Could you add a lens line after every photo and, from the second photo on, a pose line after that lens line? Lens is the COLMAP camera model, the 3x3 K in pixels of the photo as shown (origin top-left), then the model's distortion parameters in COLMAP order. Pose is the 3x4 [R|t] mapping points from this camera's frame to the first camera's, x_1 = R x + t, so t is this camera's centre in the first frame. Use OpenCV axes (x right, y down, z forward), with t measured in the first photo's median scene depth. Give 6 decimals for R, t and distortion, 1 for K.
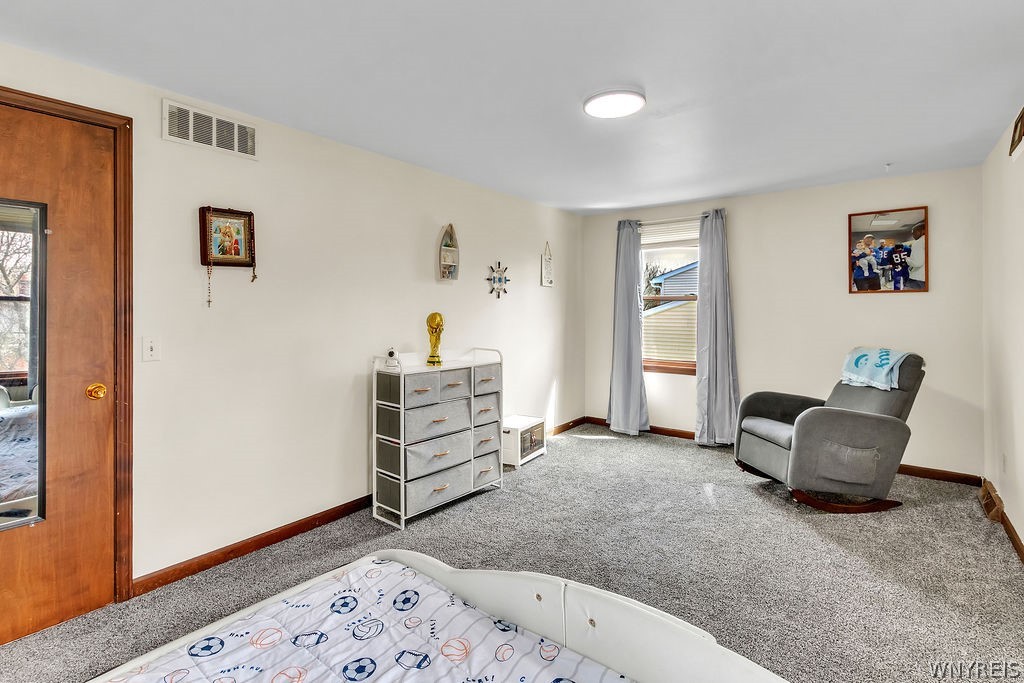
lens RADIAL K [[483.0, 0, 503.3], [0, 483.0, 309.0], [0, 0, 1]] dist [-0.000040, -0.000532]
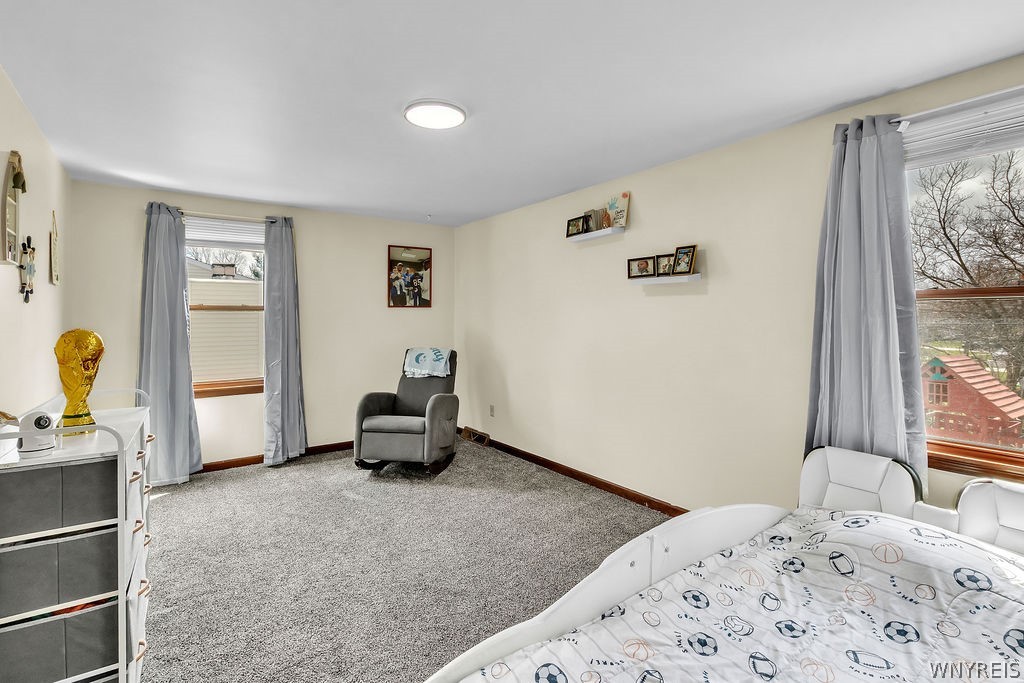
lens RADIAL K [[483.0, 0, 505.6], [0, 483.0, 318.6], [0, 0, 1]] dist [-0.000040, -0.000532]
pose [[0.277703, -0.002246, 0.960664, -0.431841], [0.004230, 0.999990, 0.001115, -0.002763], [-0.960658, 0.003754, 0.277710, 0.363332]]
